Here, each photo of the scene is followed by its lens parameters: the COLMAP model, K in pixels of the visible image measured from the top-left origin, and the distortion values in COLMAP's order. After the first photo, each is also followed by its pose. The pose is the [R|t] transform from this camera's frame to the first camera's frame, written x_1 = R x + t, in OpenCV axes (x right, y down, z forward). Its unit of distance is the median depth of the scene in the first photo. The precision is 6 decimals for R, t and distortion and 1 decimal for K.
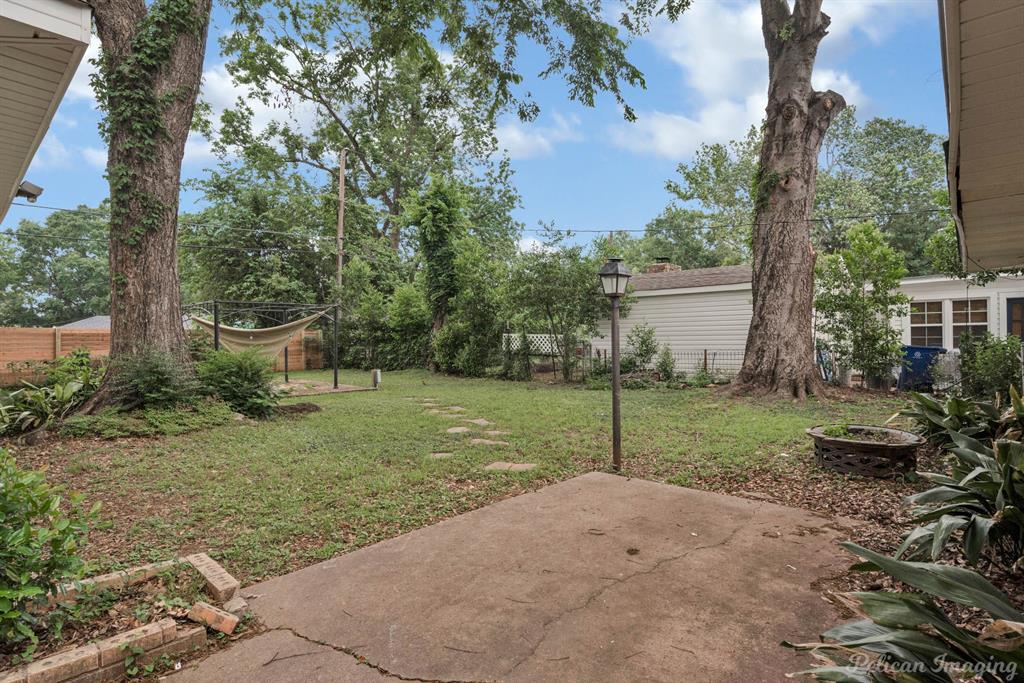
lens RADIAL K [[524.7, 0, 511.4], [0, 524.7, 334.8], [0, 0, 1]] dist [-0.047645, 0.018485]
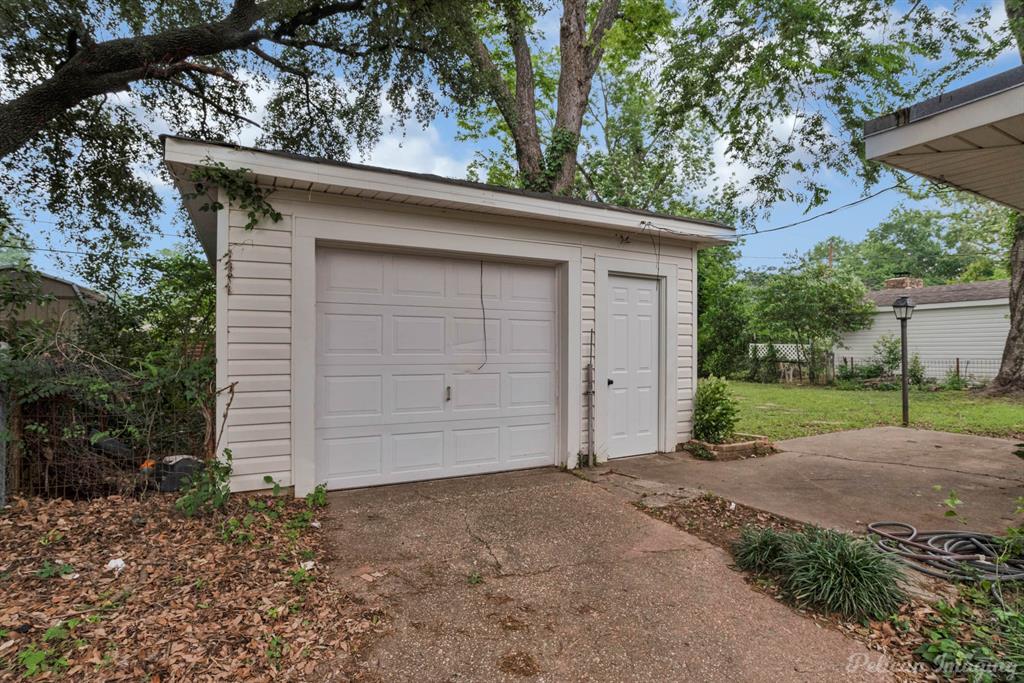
lens RADIAL K [[531.6, 0, 512.0], [0, 531.6, 341.5], [0, 0, 1]] dist [-0.001286, 0.000567]
pose [[0.949968, 0.004970, -0.312309, -0.166563], [-0.007547, 0.999947, -0.007043, 0.006104], [0.312257, 0.009048, 0.949955, -0.355721]]
